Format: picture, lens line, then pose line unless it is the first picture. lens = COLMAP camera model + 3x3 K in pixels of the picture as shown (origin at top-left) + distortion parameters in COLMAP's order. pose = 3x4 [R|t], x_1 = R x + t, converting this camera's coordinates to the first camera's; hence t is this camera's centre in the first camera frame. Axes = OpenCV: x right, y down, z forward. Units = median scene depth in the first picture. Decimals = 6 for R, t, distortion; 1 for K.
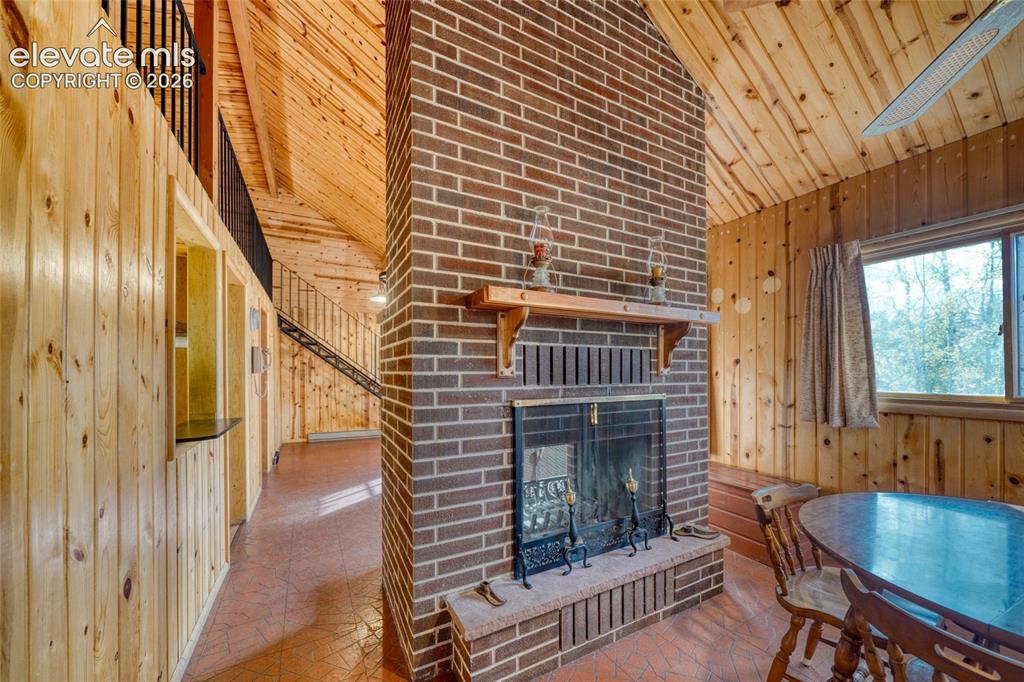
lens RADIAL K [[376.2, 0, 520.5], [0, 376.2, 369.9], [0, 0, 1]] dist [-0.002040, -0.000605]
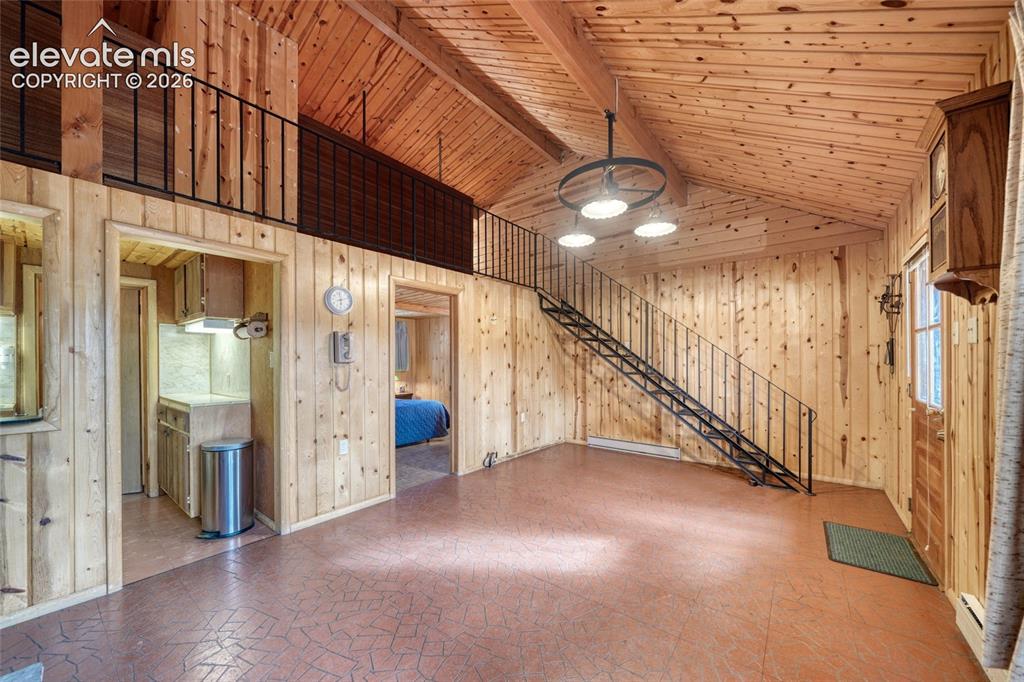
lens RADIAL K [[376.2, 0, 516.9], [0, 376.2, 362.2], [0, 0, 1]] dist [-0.002040, -0.000605]
pose [[0.391925, 0.002419, -0.919994, 0.125351], [0.010617, 0.999918, 0.007153, 0.002067], [0.919936, -0.012571, 0.391867, 0.542605]]
